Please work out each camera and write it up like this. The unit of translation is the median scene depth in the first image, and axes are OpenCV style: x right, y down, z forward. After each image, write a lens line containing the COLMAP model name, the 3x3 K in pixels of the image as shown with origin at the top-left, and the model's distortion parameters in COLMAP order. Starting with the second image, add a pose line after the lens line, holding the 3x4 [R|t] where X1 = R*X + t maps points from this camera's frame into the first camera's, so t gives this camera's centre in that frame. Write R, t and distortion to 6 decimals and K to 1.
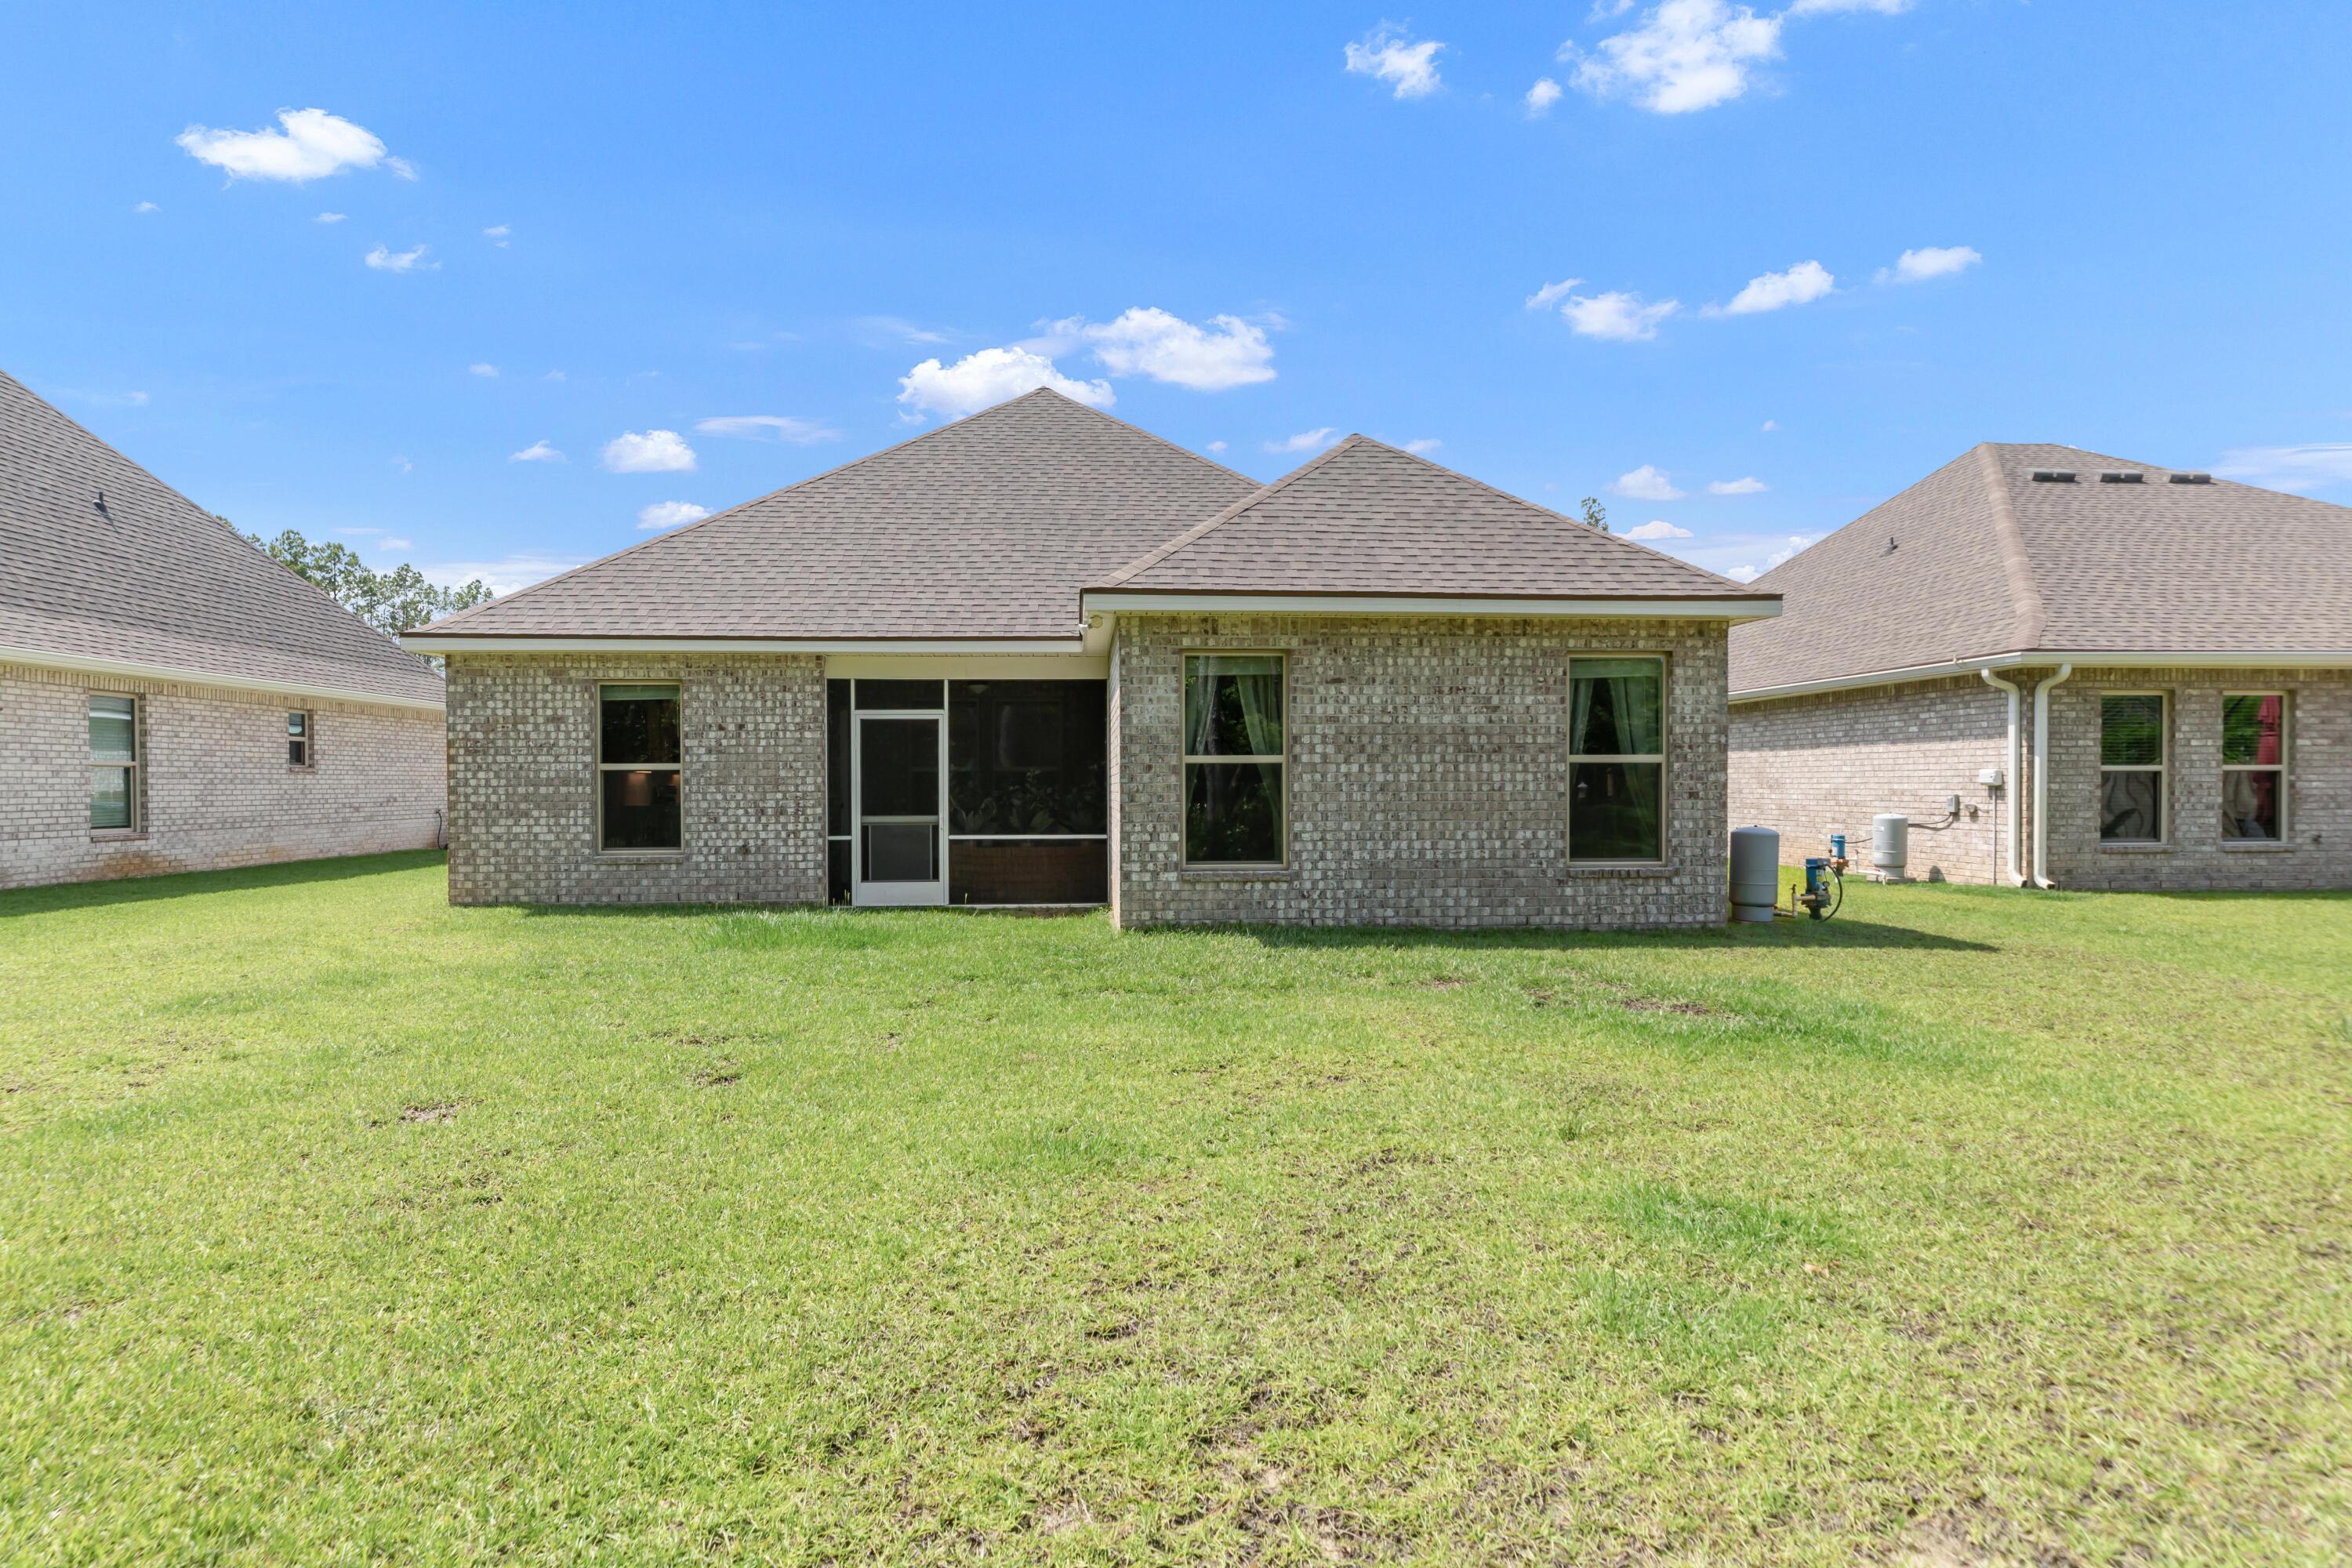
lens RADIAL K [[1221.6, 0, 1172.0], [0, 1221.6, 792.6], [0, 0, 1]] dist [-0.001820, -0.000168]
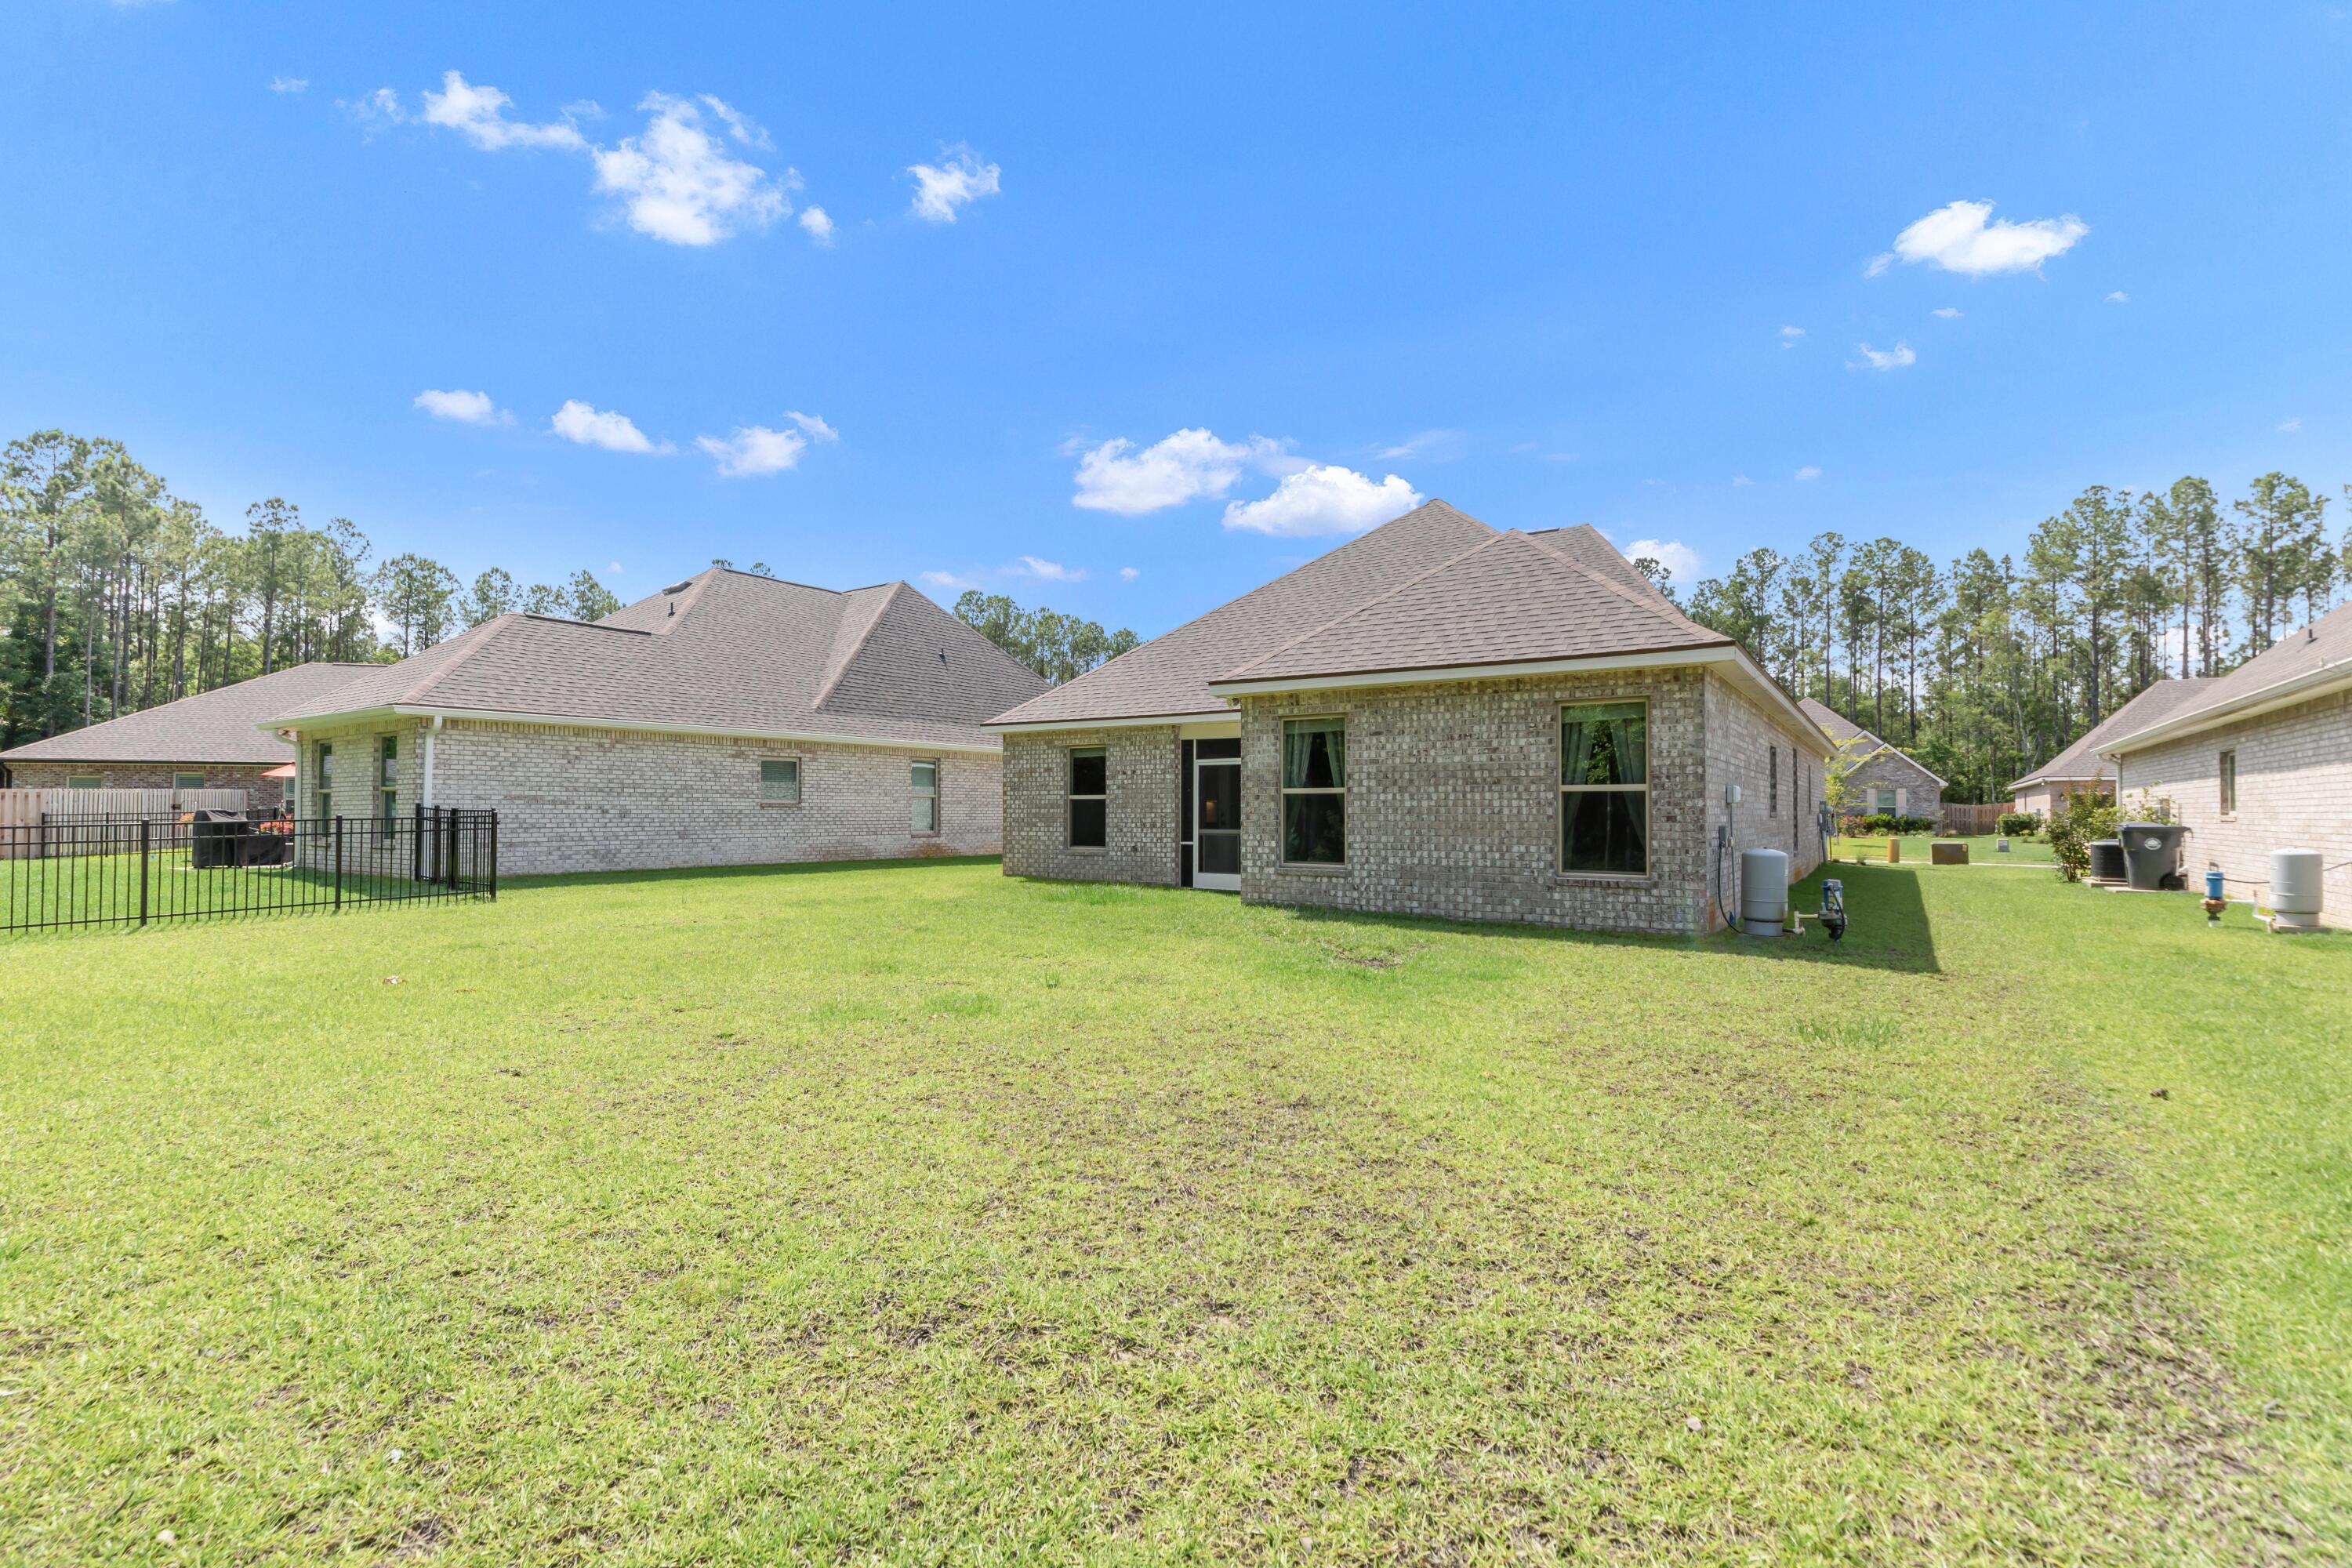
lens RADIAL K [[1094.6, 0, 1159.1], [0, 1094.6, 787.6], [0, 0, 1]] dist [0.002589, -0.000106]
pose [[0.774353, -0.008969, -0.632690, 0.590029], [-0.009053, 0.999640, -0.025252, 0.002564], [0.632689, 0.025282, 0.773994, -0.090802]]
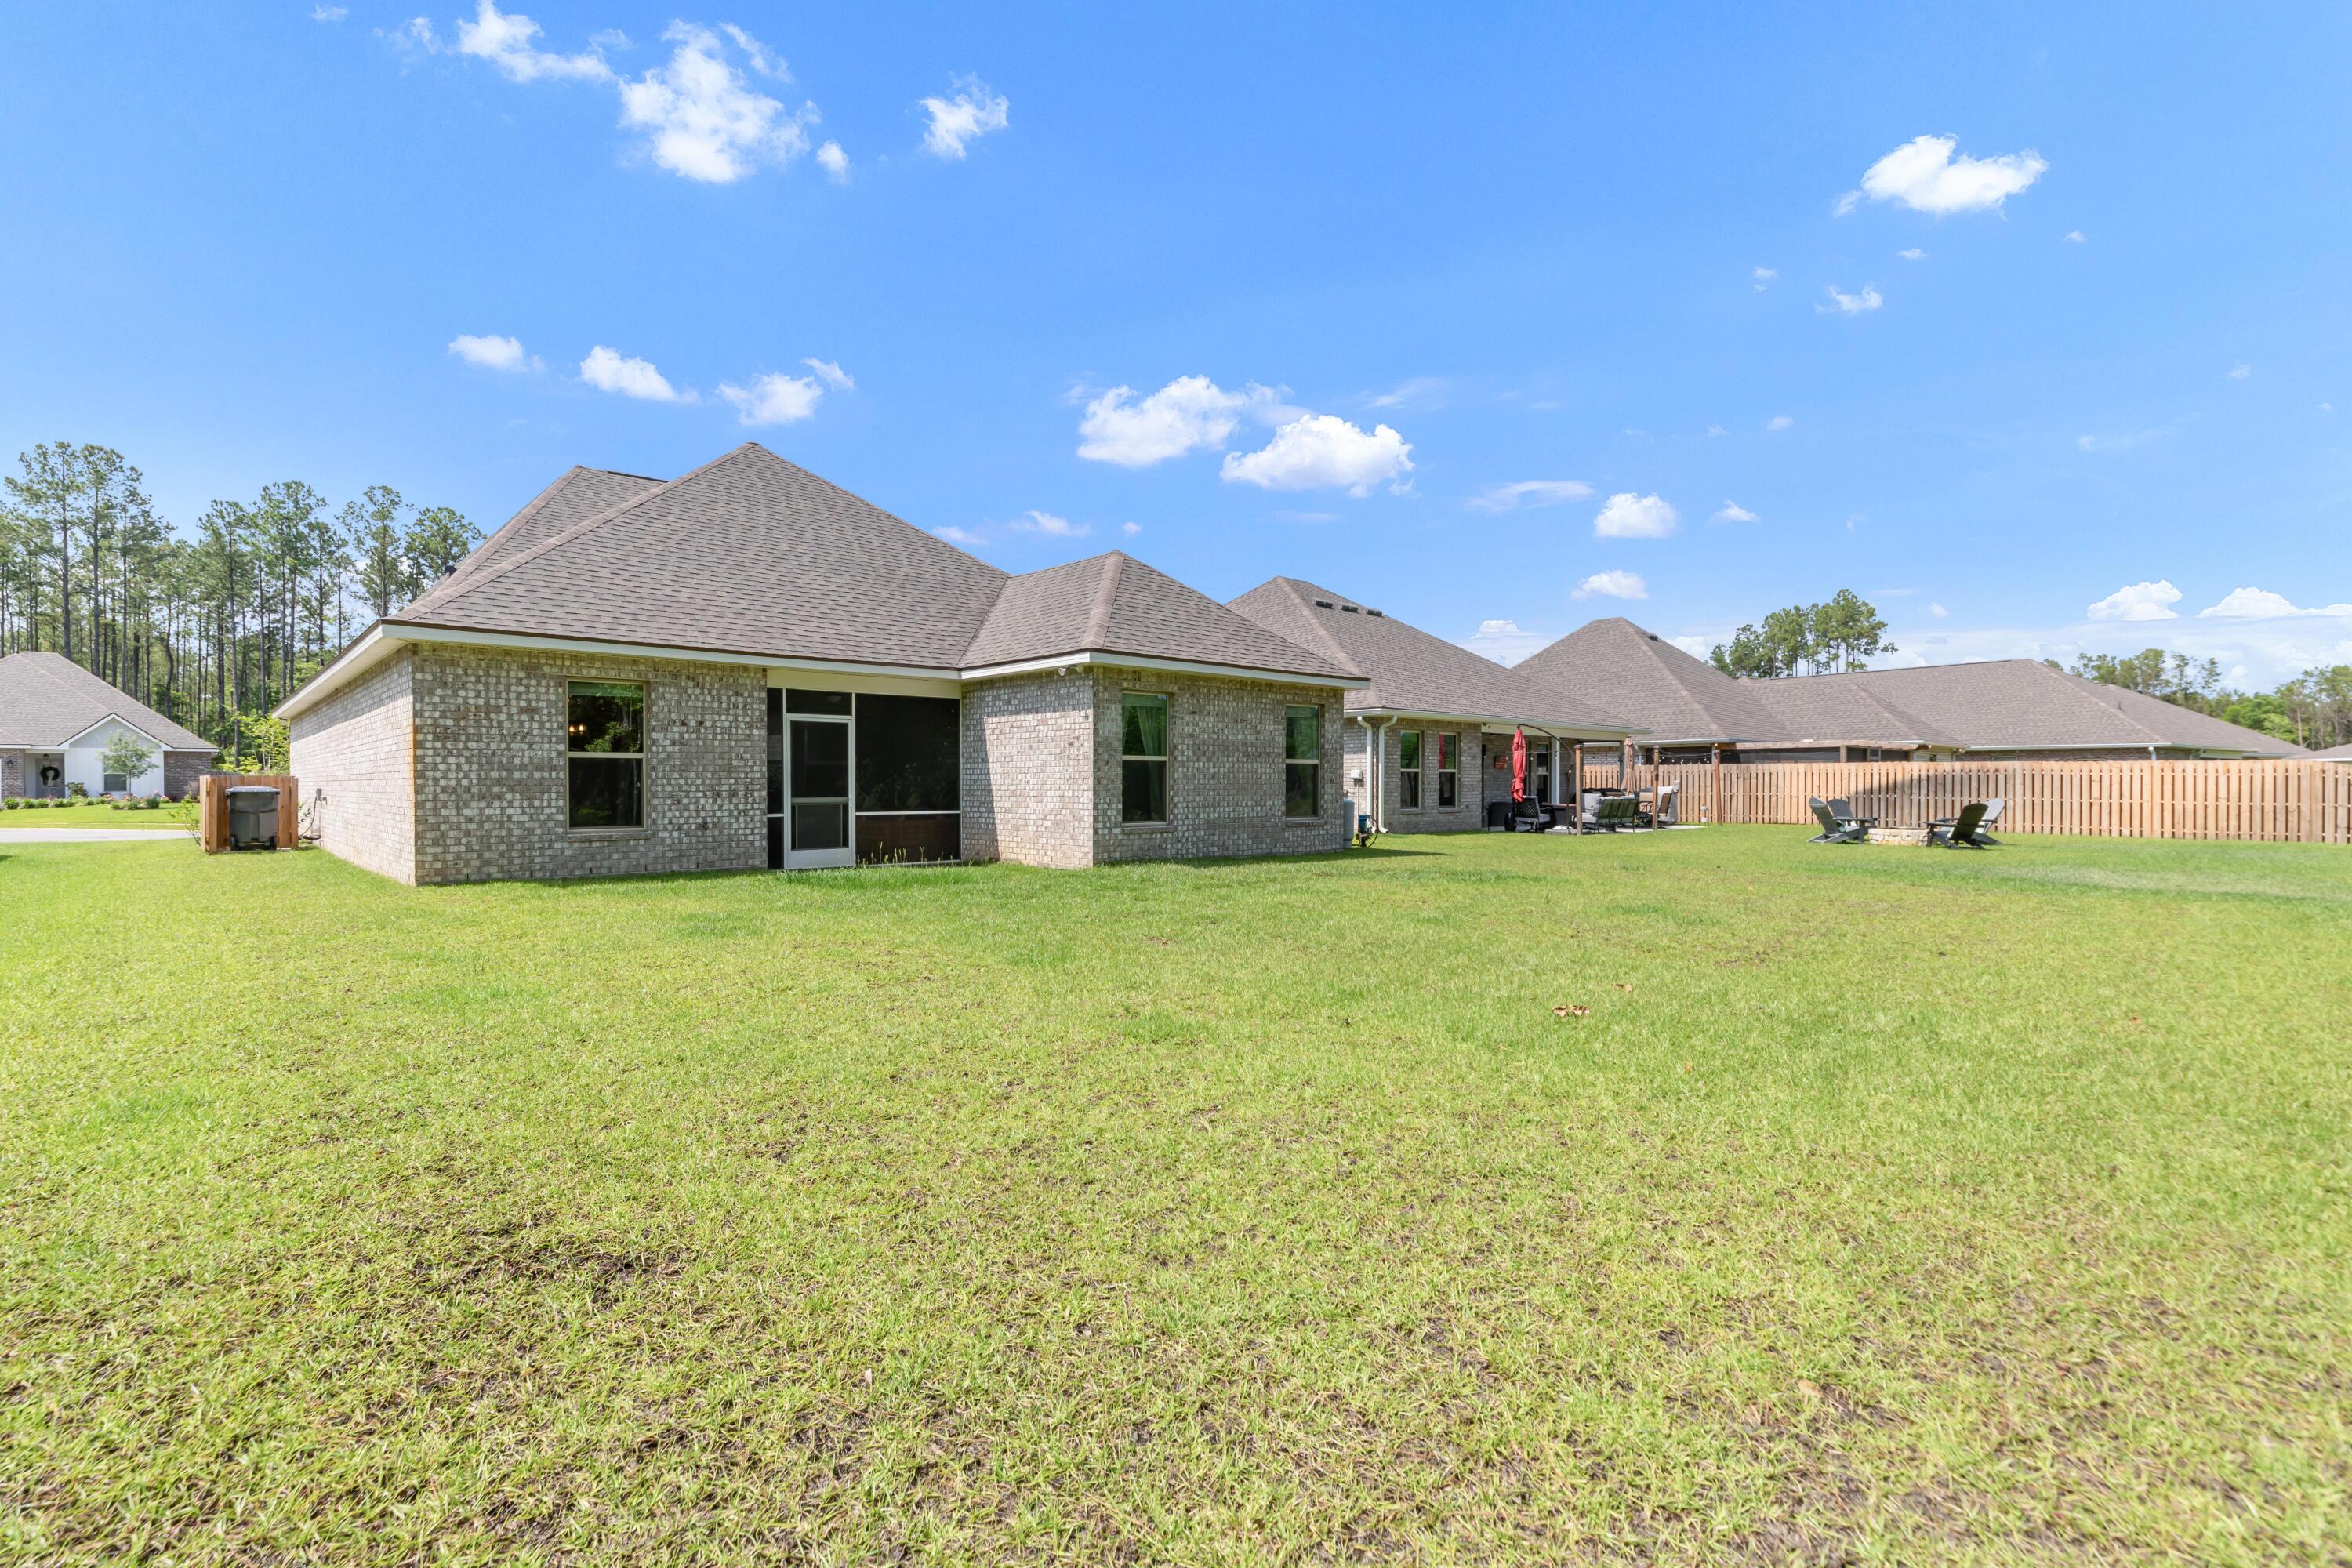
lens RADIAL K [[1078.0, 0, 1179.6], [0, 1078.0, 794.7], [0, 0, 1]] dist [0.009076, -0.000316]
pose [[0.779474, -0.003624, 0.626425, -0.661031], [0.001853, 0.999992, 0.003480, 0.013393], [-0.626432, -0.001552, 0.779474, -0.120940]]
